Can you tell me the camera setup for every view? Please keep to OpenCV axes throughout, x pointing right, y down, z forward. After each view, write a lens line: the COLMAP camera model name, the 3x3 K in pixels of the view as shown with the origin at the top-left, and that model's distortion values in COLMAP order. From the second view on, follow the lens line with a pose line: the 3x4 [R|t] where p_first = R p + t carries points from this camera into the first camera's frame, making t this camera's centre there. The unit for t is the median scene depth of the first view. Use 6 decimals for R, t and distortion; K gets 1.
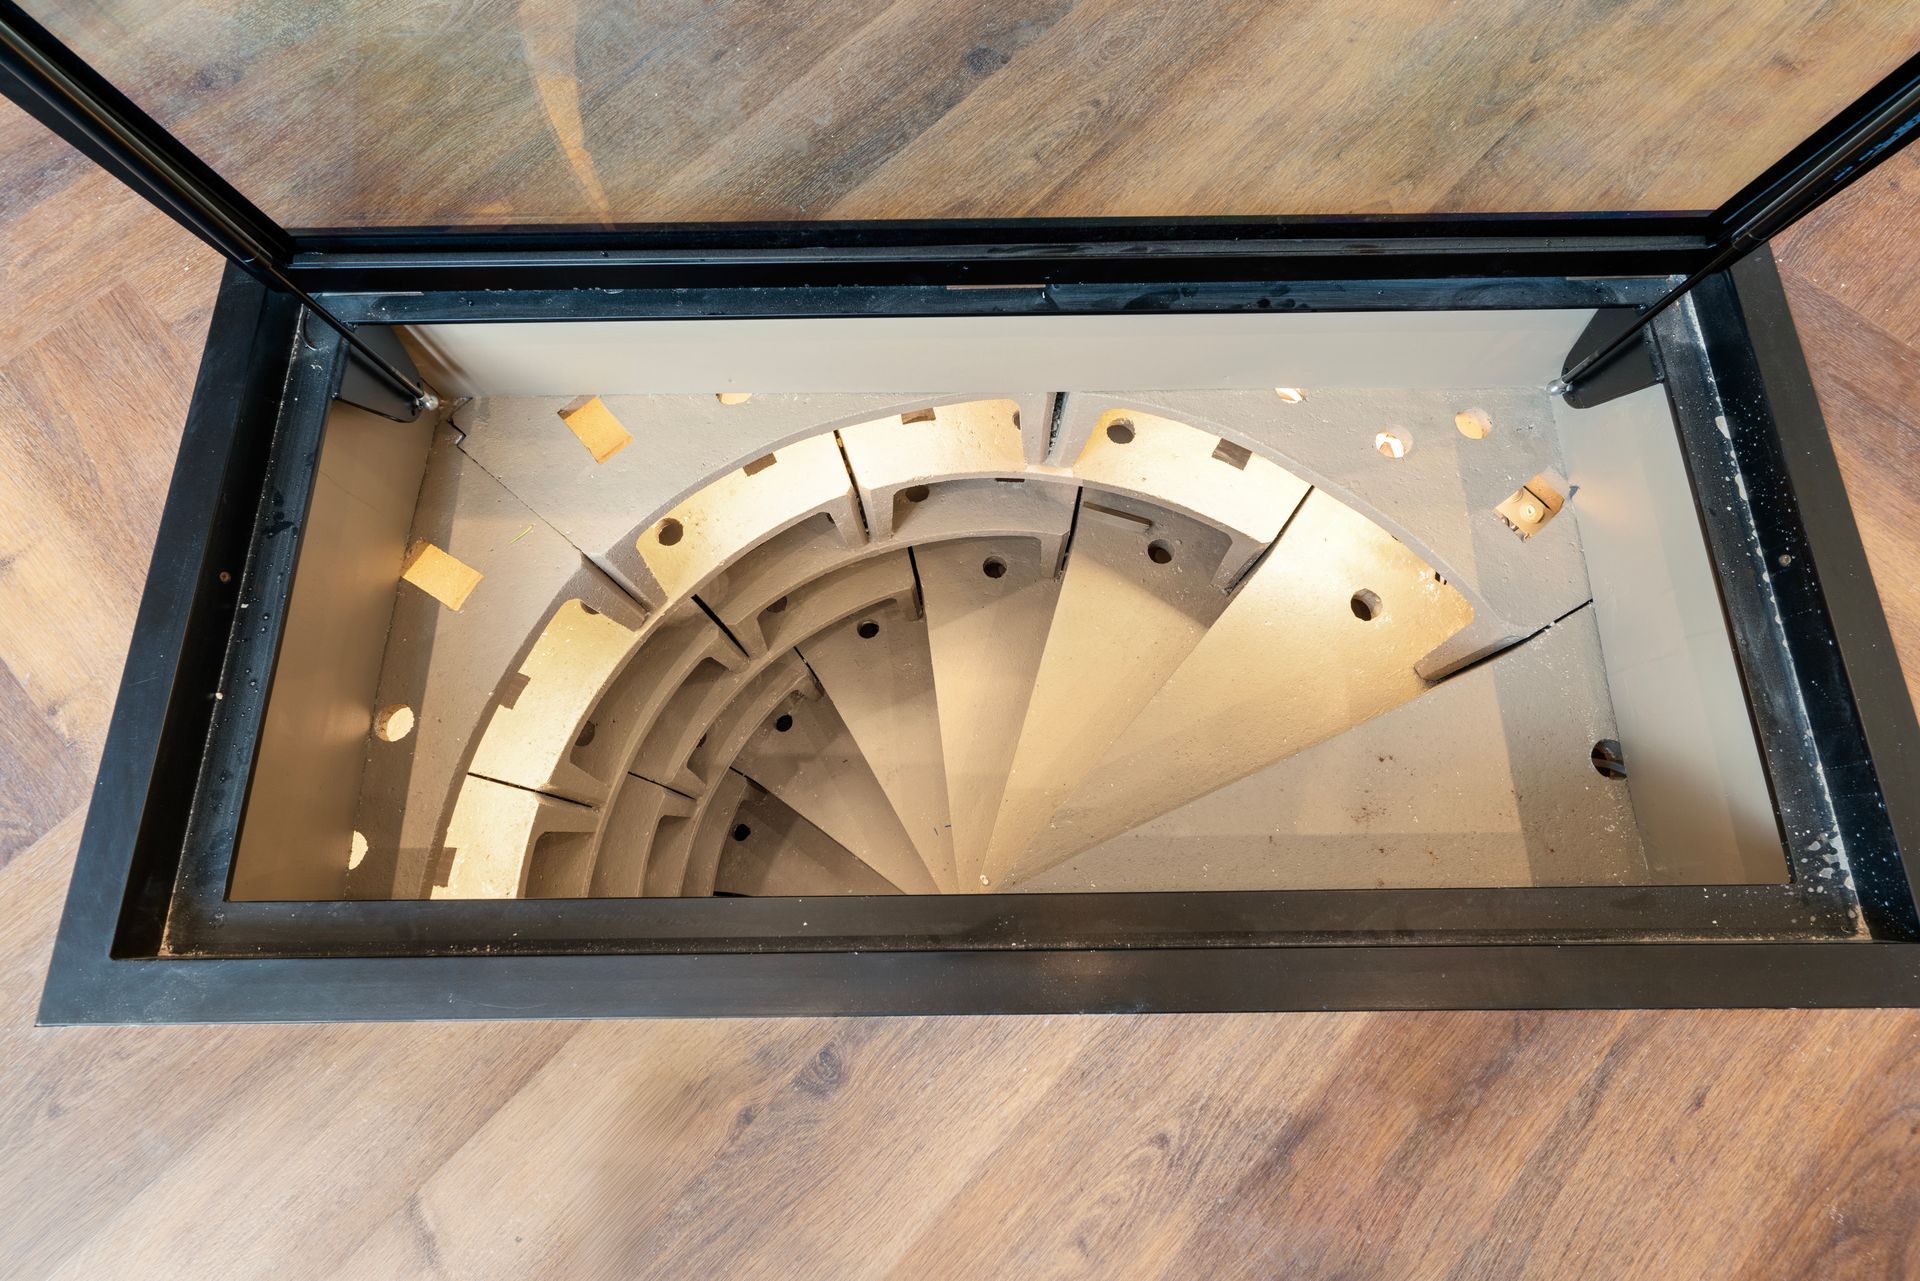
lens RADIAL K [[842.2, 0, 959.3], [0, 842.2, 649.9], [0, 0, 1]] dist [0.004915, 0.000222]
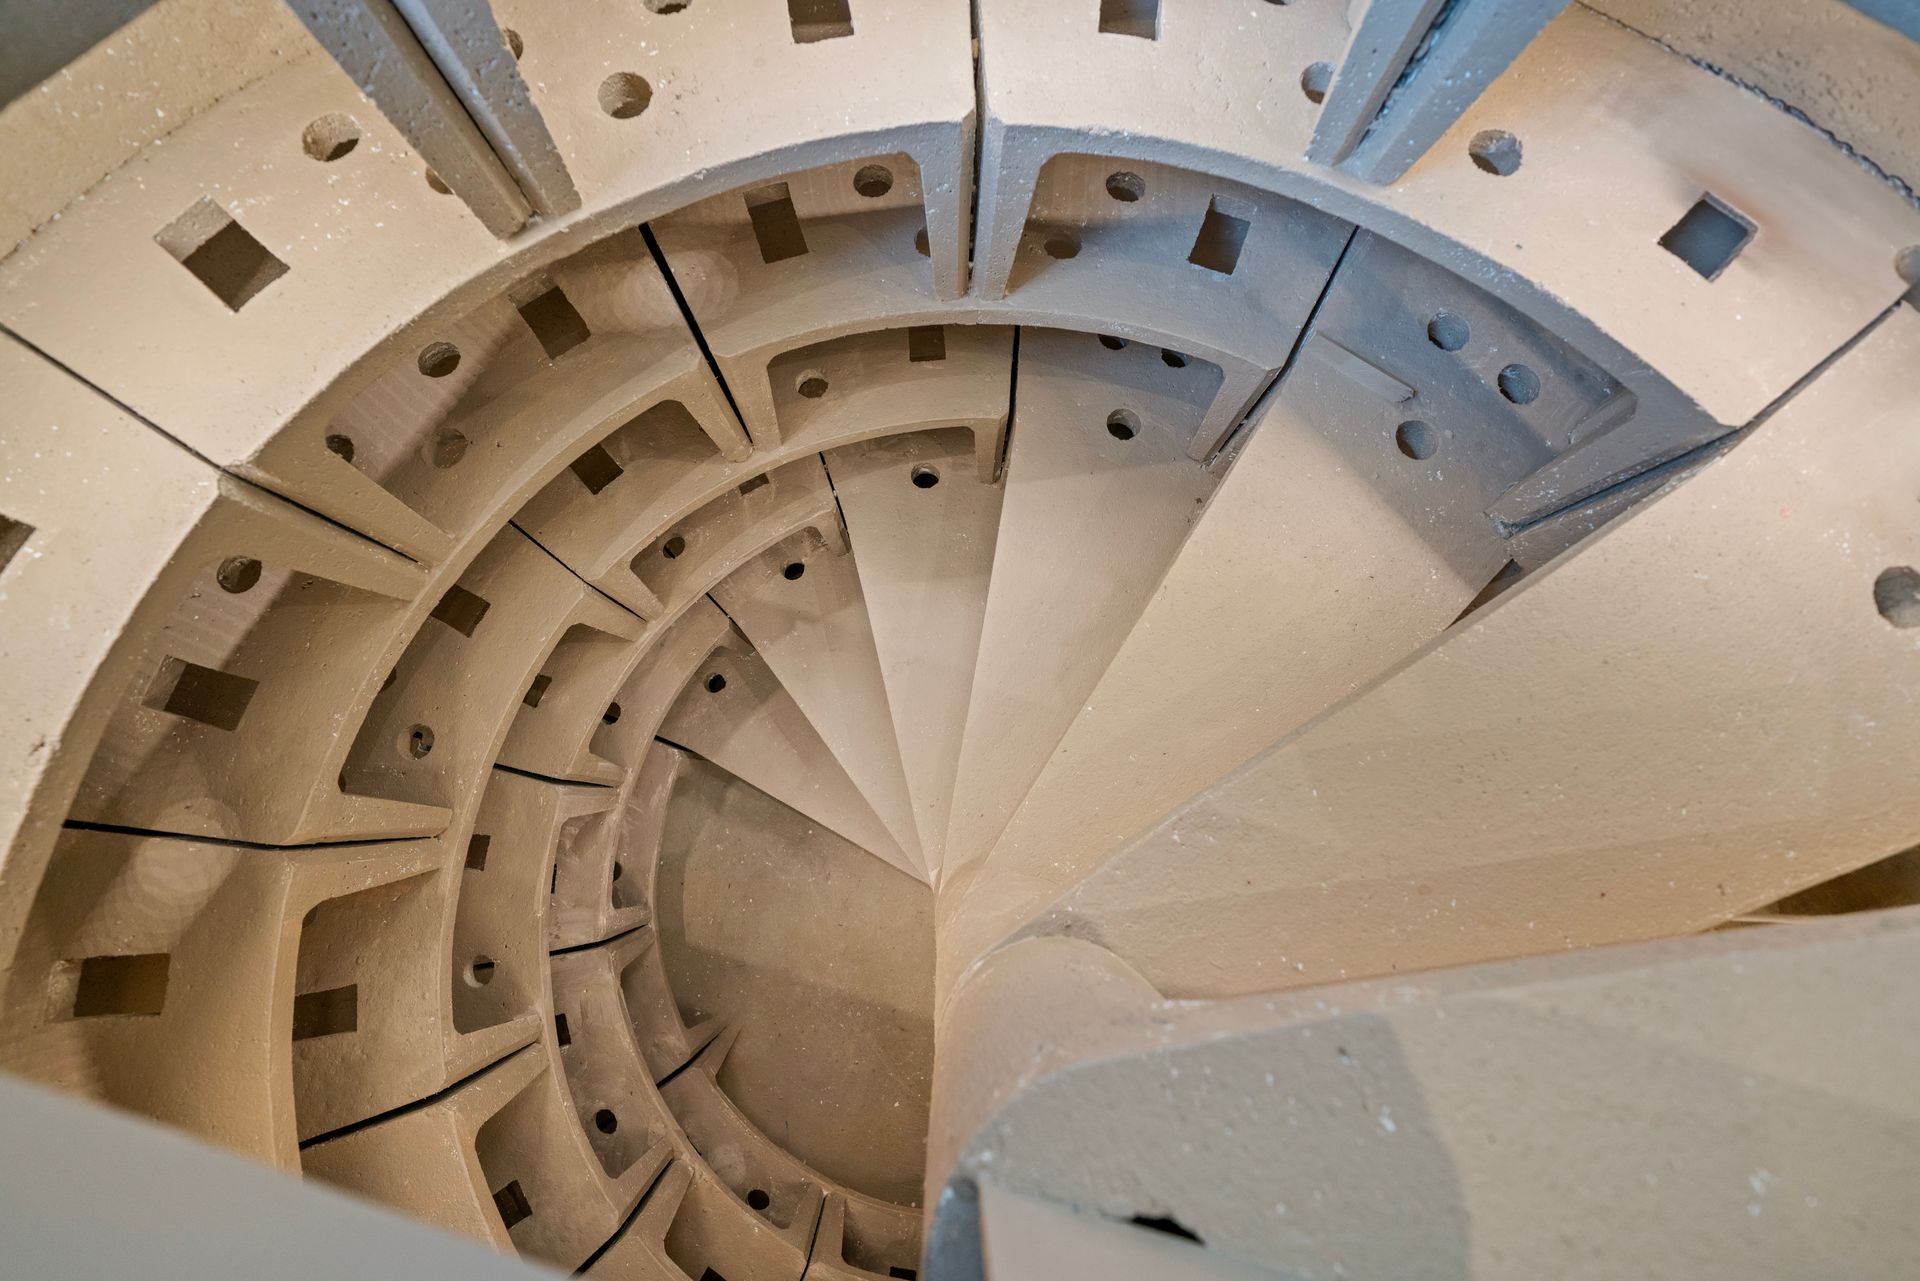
lens RADIAL K [[914.5, 0, 961.7], [0, 914.5, 637.1], [0, 0, 1]] dist [0.000289, -0.000002]
pose [[0.955720, 0.292559, -0.031773, -0.013923], [-0.288866, 0.953269, 0.088510, 0.052522], [0.056183, -0.075412, 0.995568, 0.282872]]
